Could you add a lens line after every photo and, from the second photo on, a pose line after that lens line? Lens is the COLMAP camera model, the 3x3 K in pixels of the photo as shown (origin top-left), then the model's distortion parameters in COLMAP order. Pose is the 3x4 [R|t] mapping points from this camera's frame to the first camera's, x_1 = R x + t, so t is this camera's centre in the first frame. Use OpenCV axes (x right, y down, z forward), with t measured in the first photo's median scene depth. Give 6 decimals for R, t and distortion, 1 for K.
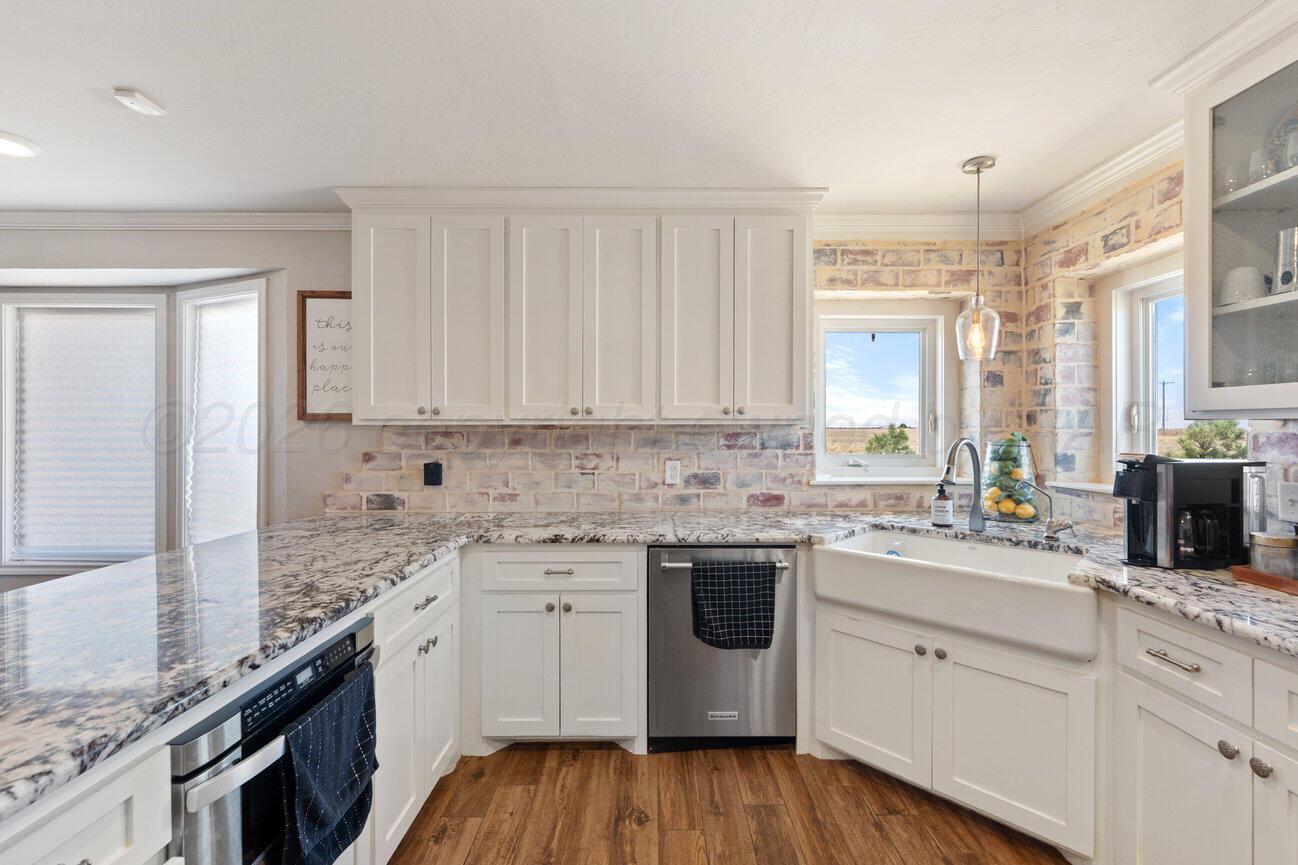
lens RADIAL K [[547.6, 0, 654.8], [0, 547.6, 432.0], [0, 0, 1]] dist [0.002215, -0.000607]
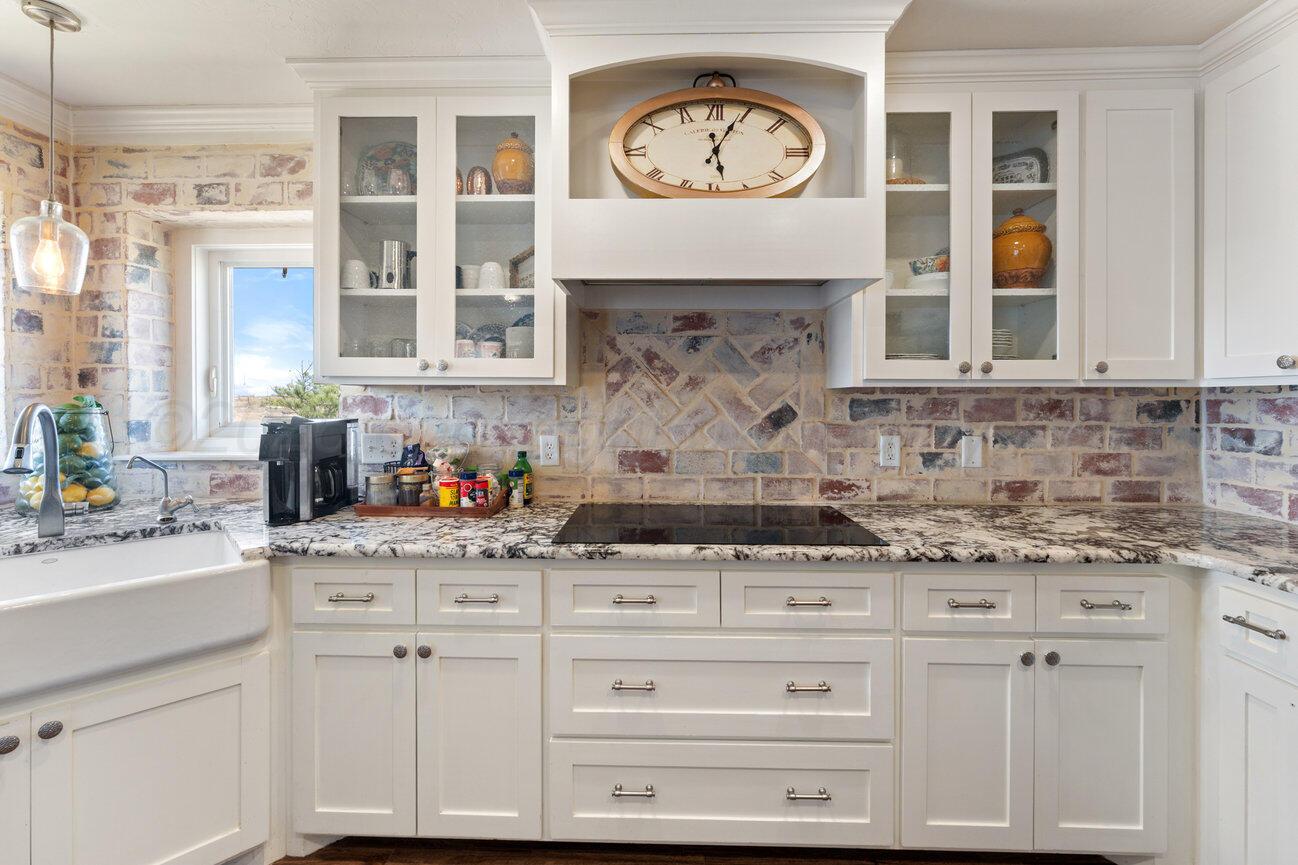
lens RADIAL K [[547.6, 0, 650.4], [0, 547.6, 399.3], [0, 0, 1]] dist [0.002215, -0.000607]
pose [[0.038159, -0.003622, 0.999265, -0.091442], [0.000790, 0.999993, 0.003595, 0.004407], [-0.999271, 0.000652, 0.038162, 0.216520]]
